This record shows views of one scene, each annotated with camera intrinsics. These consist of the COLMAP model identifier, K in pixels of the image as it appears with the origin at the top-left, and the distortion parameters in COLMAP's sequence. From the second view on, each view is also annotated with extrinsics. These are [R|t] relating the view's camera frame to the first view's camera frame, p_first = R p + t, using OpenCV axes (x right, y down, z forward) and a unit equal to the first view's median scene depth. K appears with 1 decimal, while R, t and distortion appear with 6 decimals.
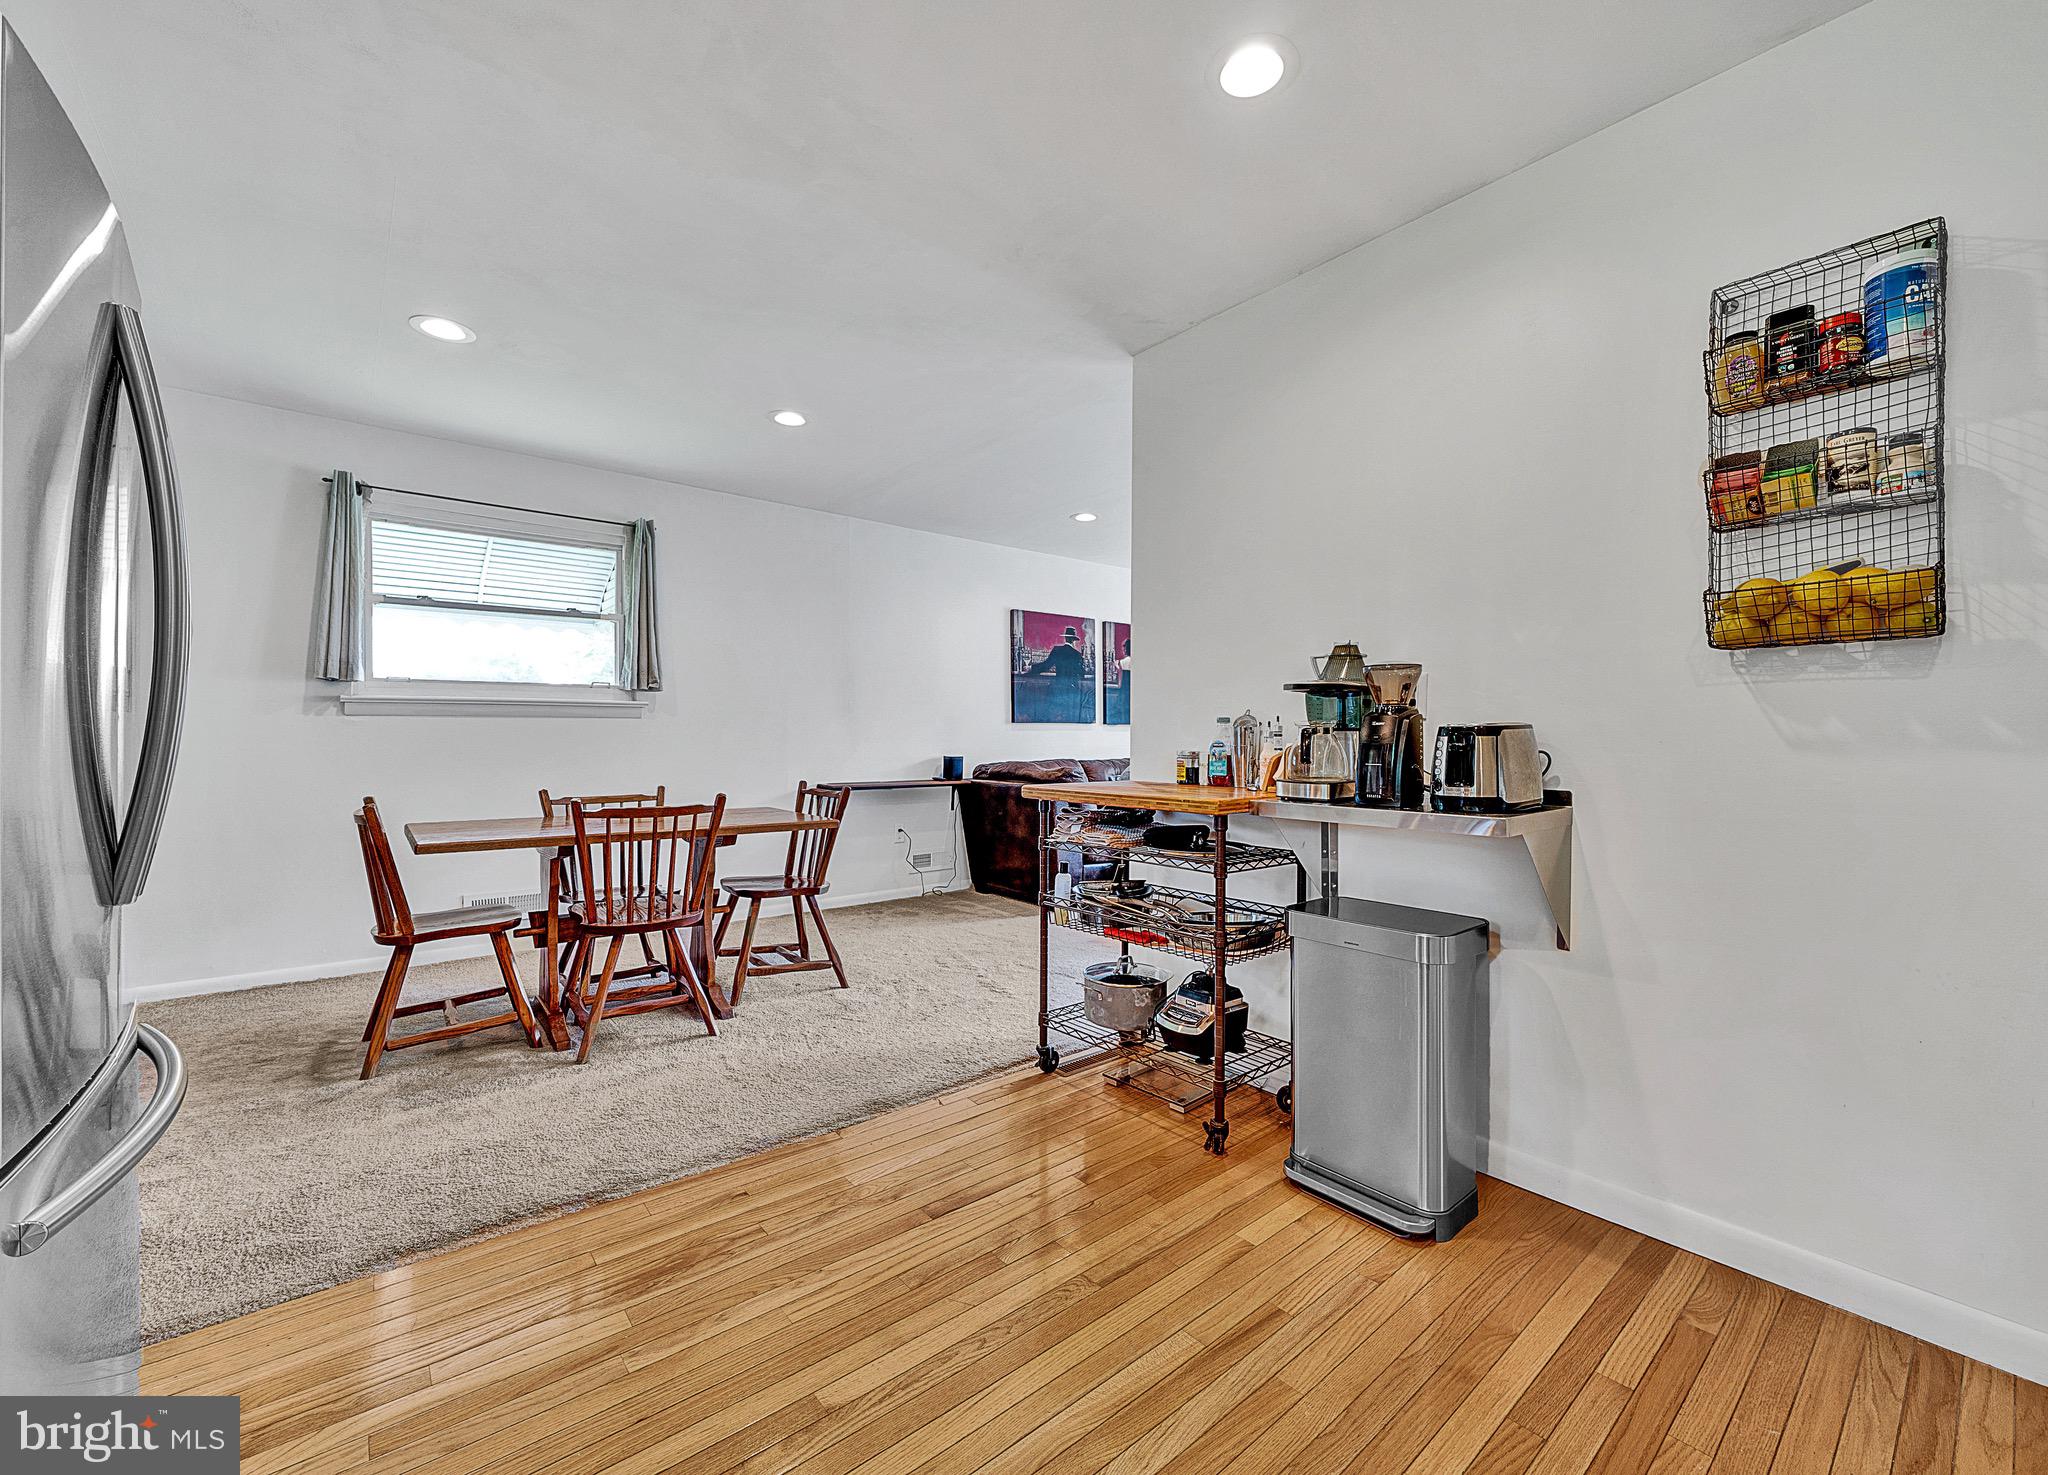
lens RADIAL K [[846.7, 0, 1040.0], [0, 846.7, 739.1], [0, 0, 1]] dist [-0.000149, -0.000154]
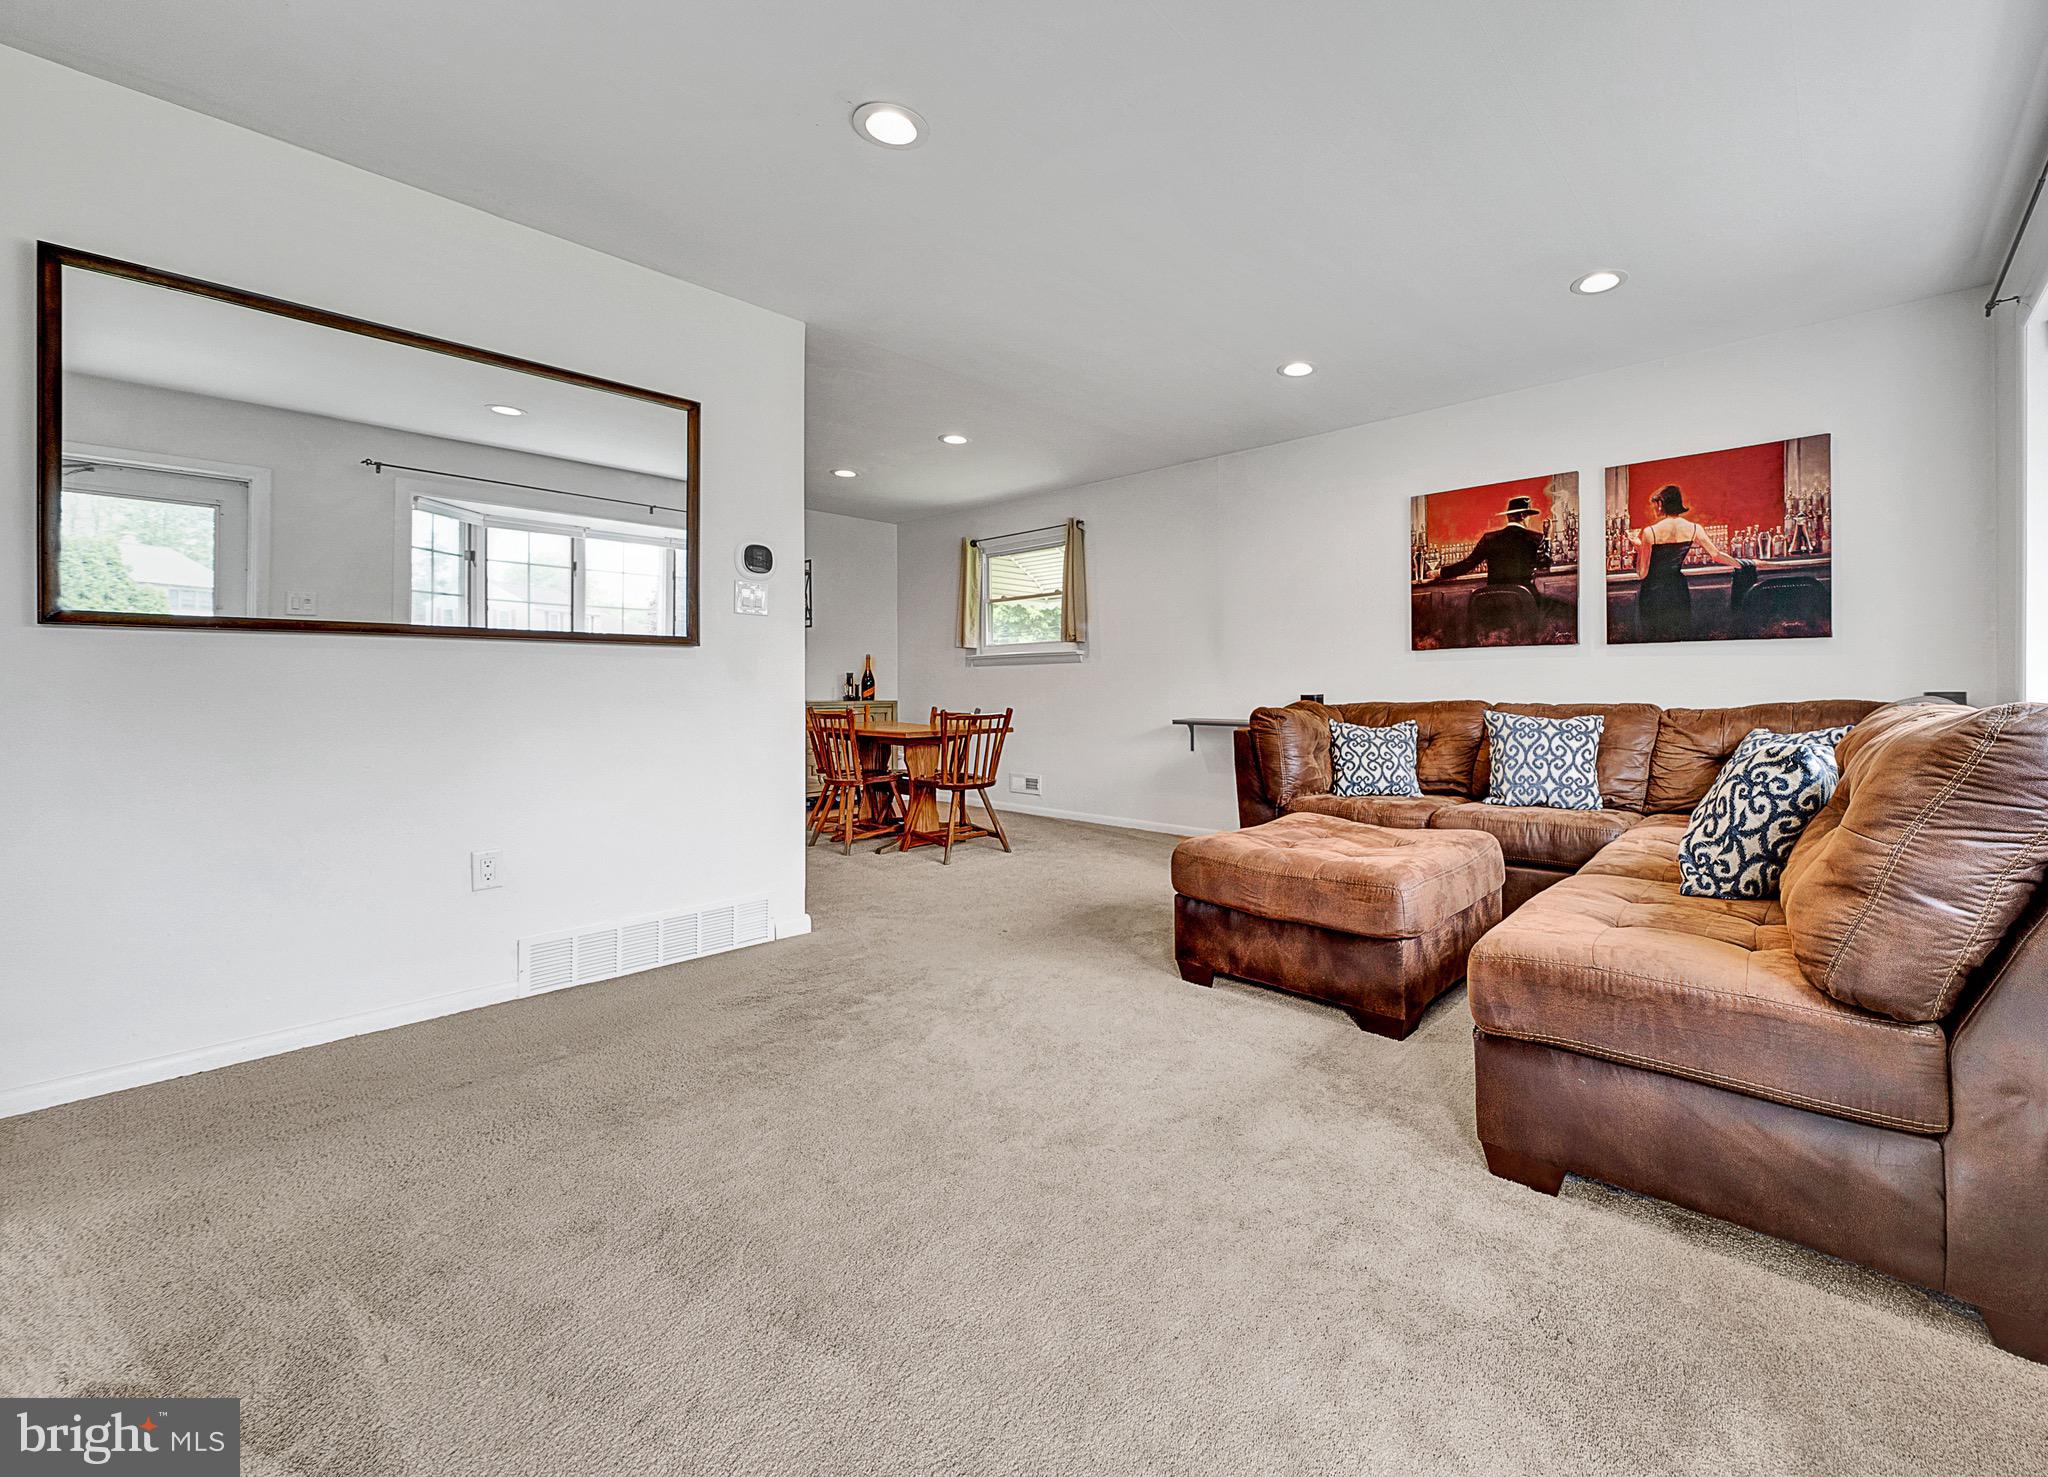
lens RADIAL K [[838.8, 0, 1135.5], [0, 838.8, 681.7], [0, 0, 1]] dist [0.011557, -0.000228]
pose [[0.164702, -0.008754, -0.986304, 1.124901], [0.001378, 0.999962, -0.008645, 0.022956], [0.986342, 0.000065, 0.164708, 1.111011]]
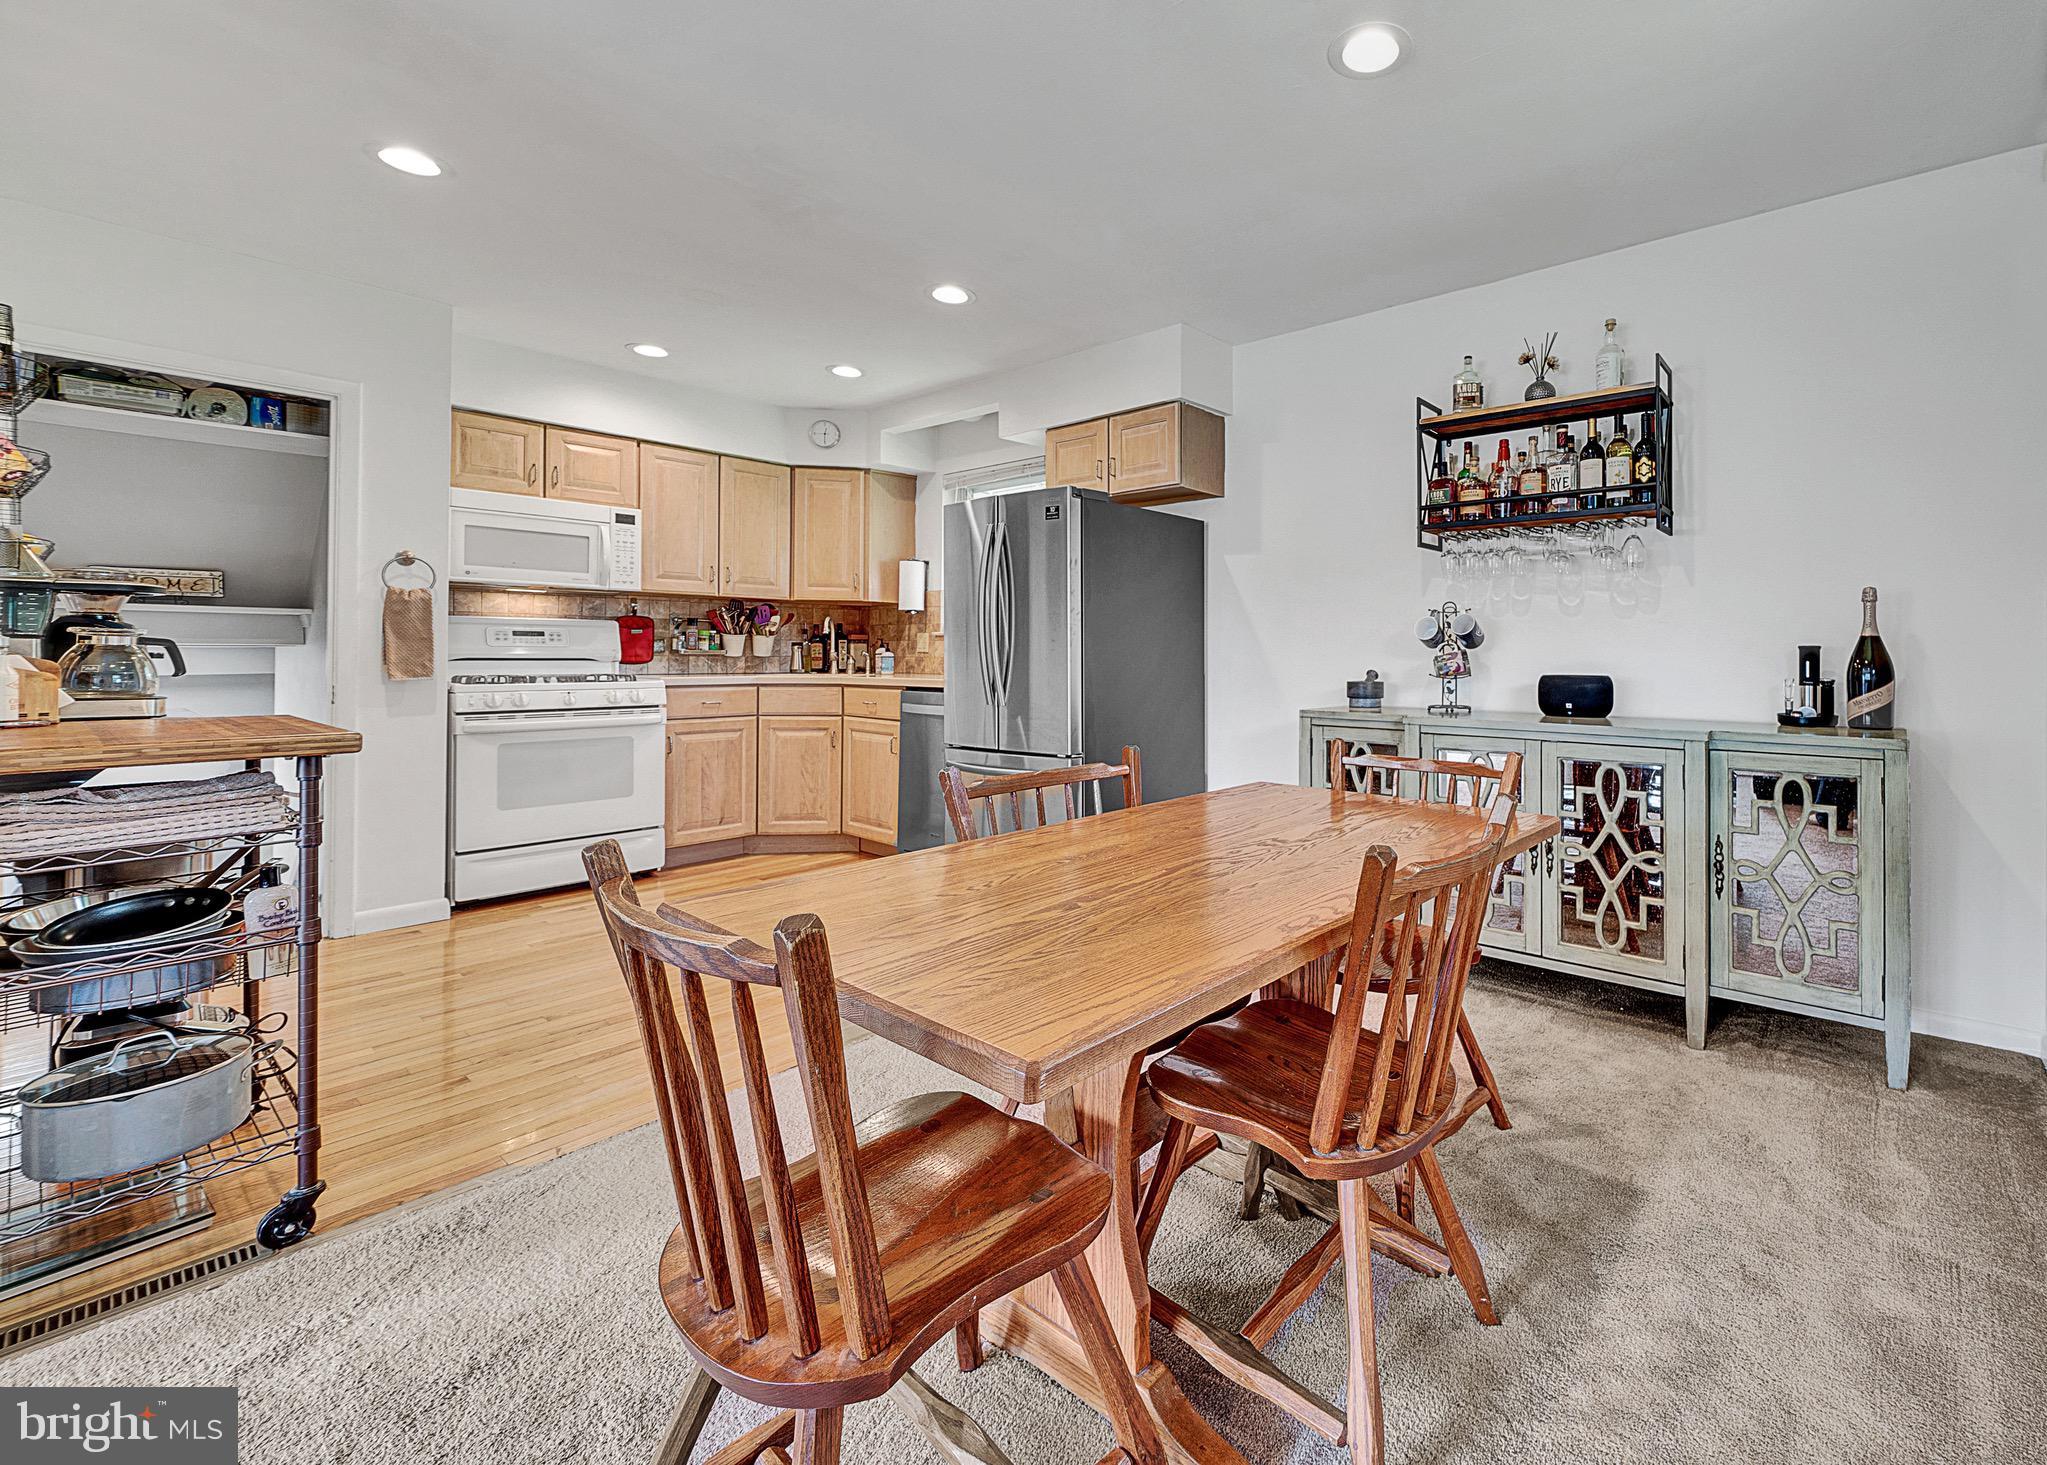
lens RADIAL K [[871.6, 0, 1239.3], [0, 871.6, 648.7], [0, 0, 1]] dist [-0.003962, 0.000457]
pose [[-0.971367, -0.014530, -0.237140, -0.370303], [-0.013054, 0.999884, -0.007794, -0.002825], [0.237226, -0.004475, -0.971444, 1.357908]]
